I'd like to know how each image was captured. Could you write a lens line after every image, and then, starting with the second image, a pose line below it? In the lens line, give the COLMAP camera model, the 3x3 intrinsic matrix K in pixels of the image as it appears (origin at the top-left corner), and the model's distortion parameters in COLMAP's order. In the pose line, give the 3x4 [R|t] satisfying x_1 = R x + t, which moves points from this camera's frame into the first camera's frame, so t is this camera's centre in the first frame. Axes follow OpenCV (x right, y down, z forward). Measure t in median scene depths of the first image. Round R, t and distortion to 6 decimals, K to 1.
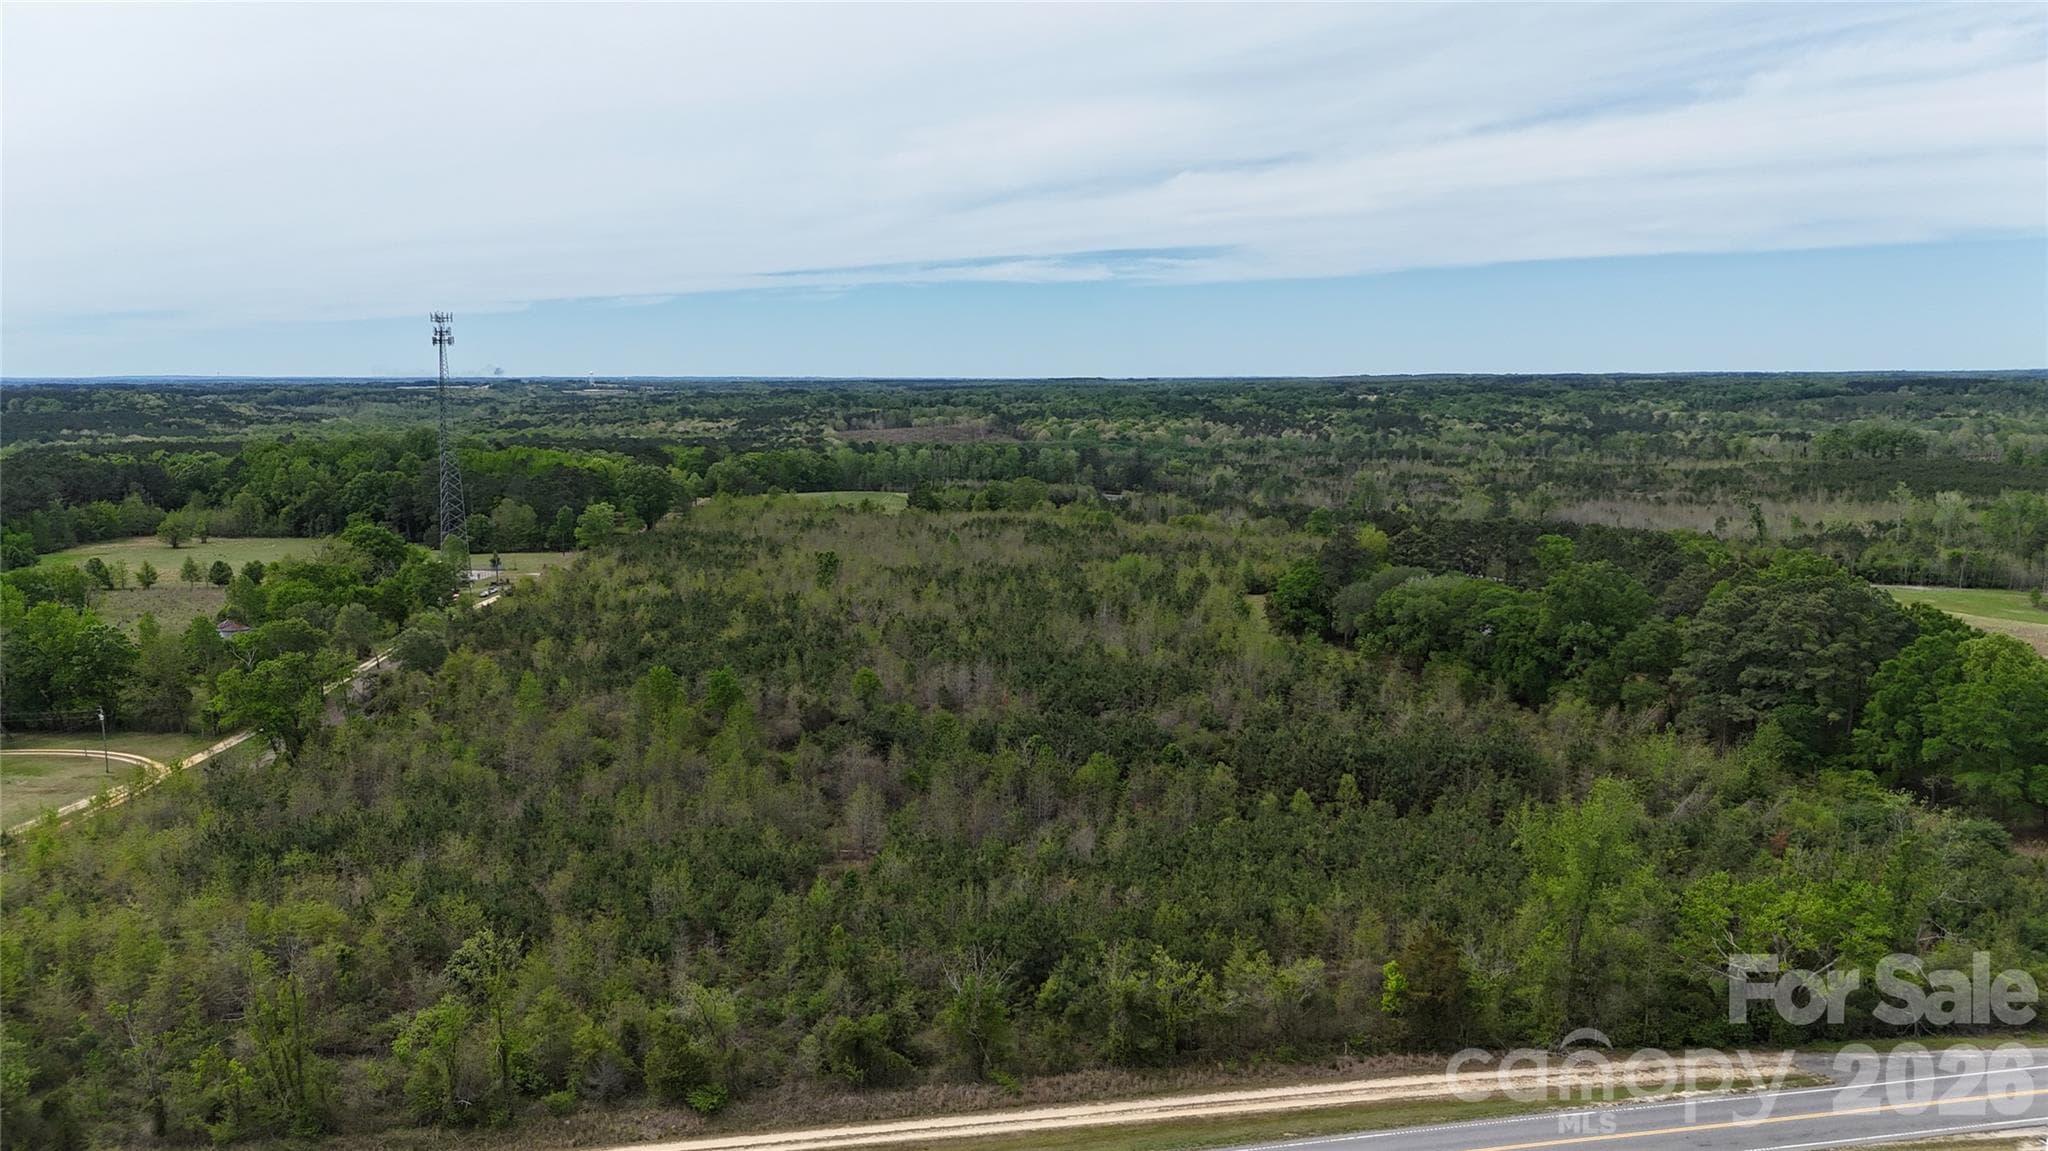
lens RADIAL K [[1511.9, 0, 1042.2], [0, 1511.9, 631.7], [0, 0, 1]] dist [0.070485, -0.066515]
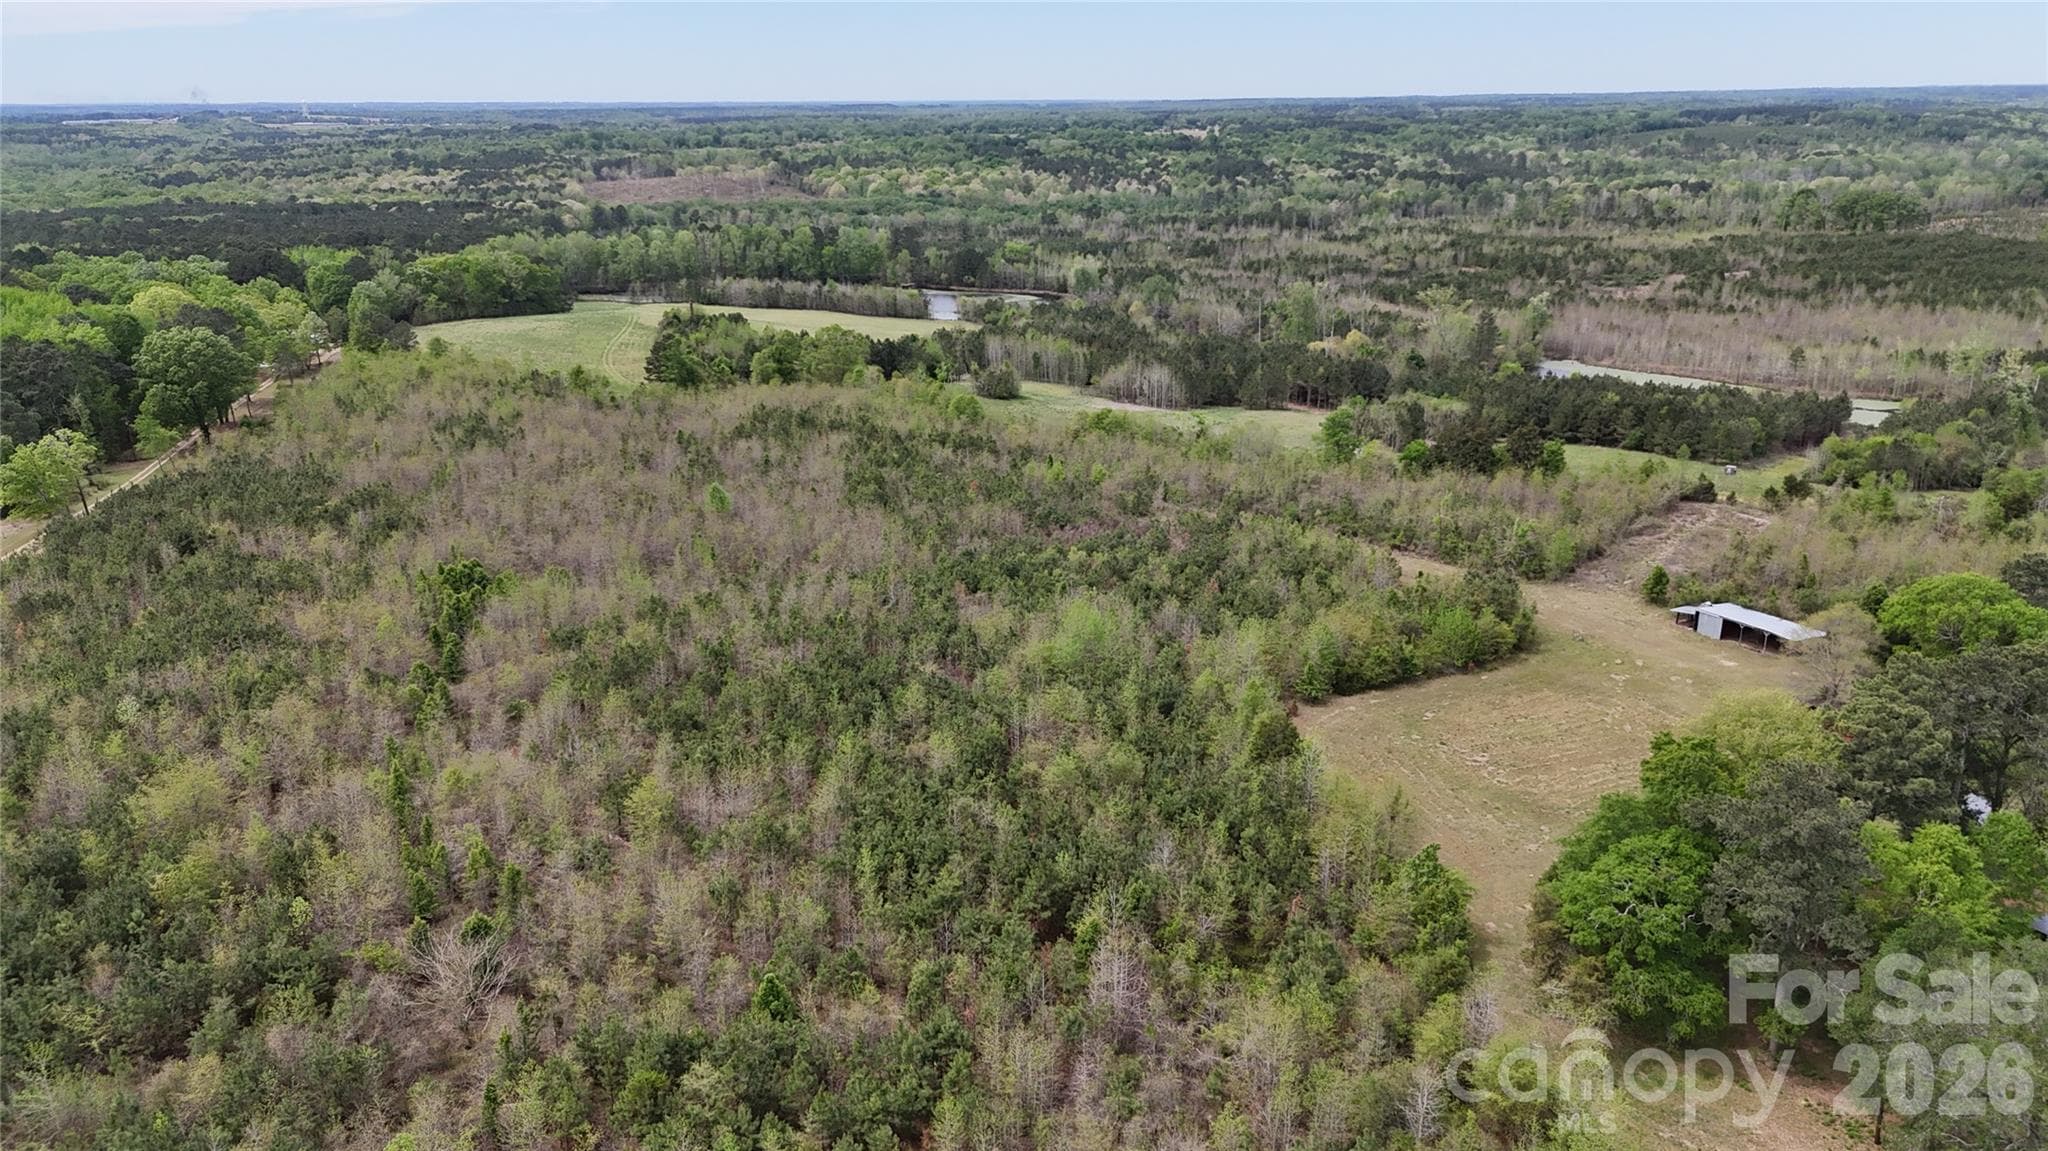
lens RADIAL K [[1511.9, 0, 1041.1], [0, 1511.9, 596.7], [0, 0, 1]] dist [0.070485, -0.066515]
pose [[0.990901, -0.047504, 0.125928, -0.003544], [0.028292, 0.988255, 0.150172, -0.029493], [-0.131583, -0.145243, 0.980607, 0.120160]]
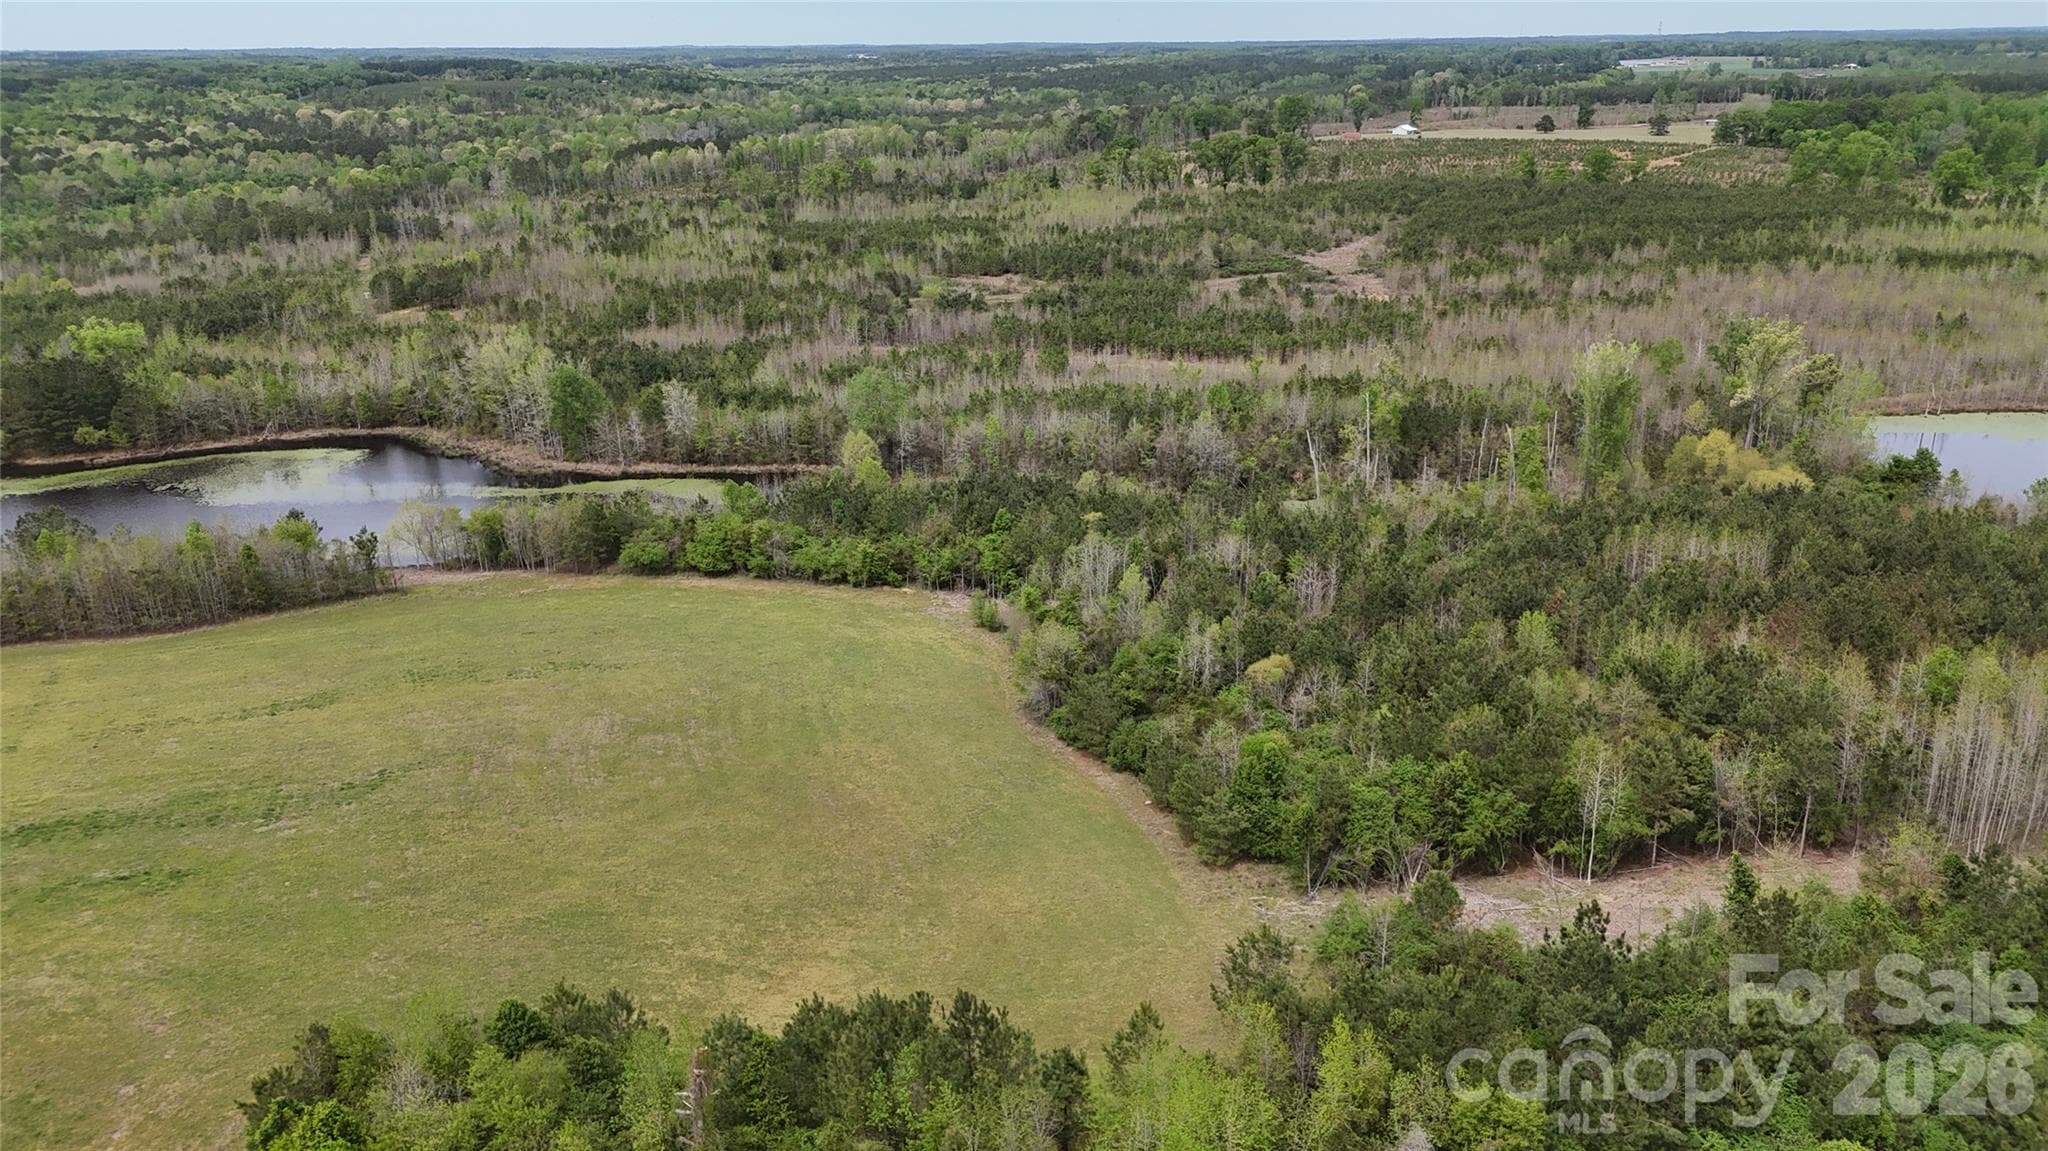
lens RADIAL K [[1511.9, 0, 1036.8], [0, 1511.9, 588.9], [0, 0, 1]] dist [0.070485, -0.066515]
pose [[0.513379, -0.291870, 0.807003, -0.057796], [0.152897, 0.956448, 0.248654, -0.066618], [-0.844432, -0.004265, 0.535646, 0.390982]]
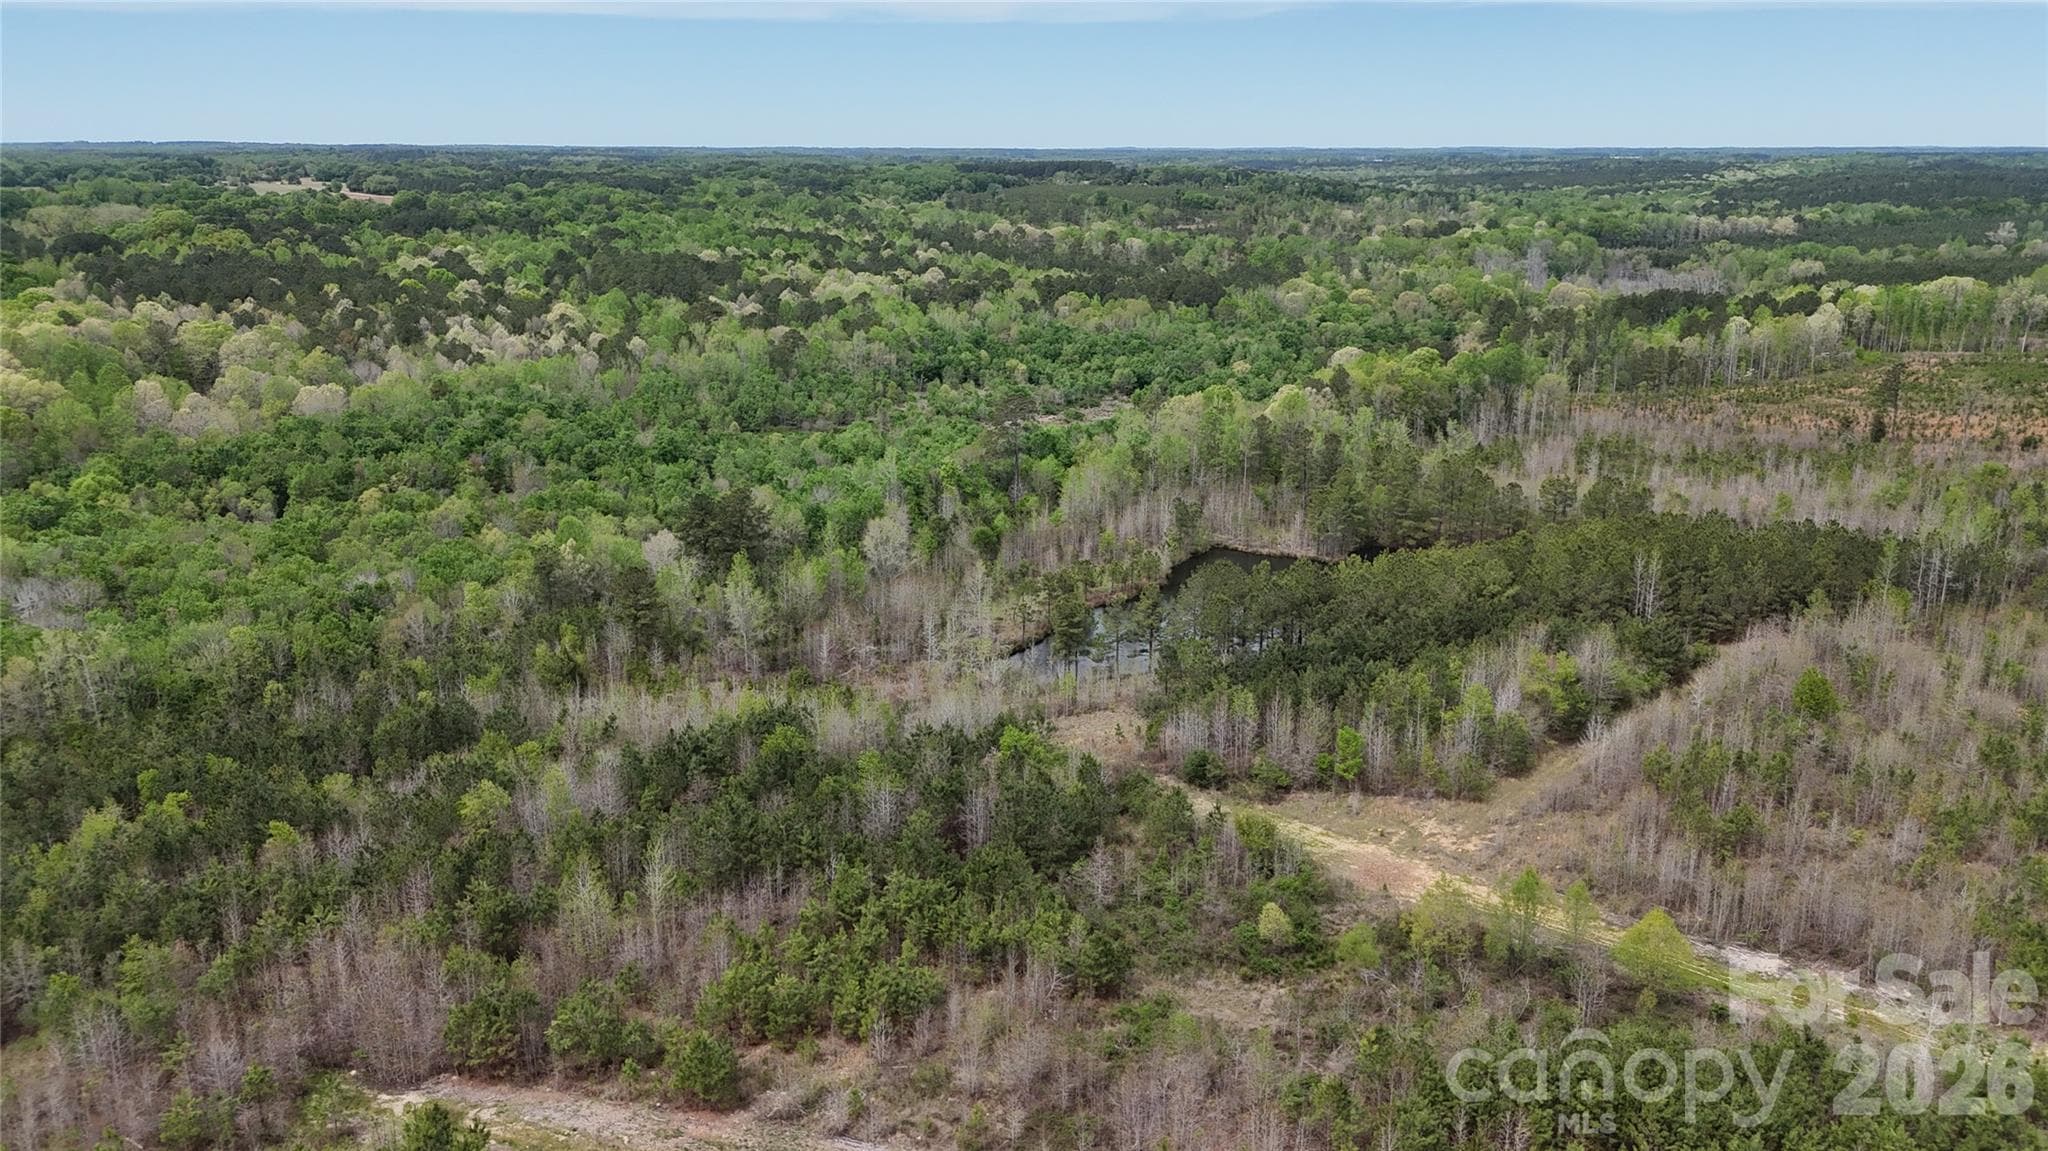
lens RADIAL K [[1511.9, 0, 1042.3], [0, 1511.9, 592.0], [0, 0, 1]] dist [0.070485, -0.066515]
pose [[0.715638, -0.190533, 0.671982, 0.022229], [0.111220, 0.980885, 0.159674, -0.112947], [-0.689560, -0.039531, 0.723149, 0.664235]]
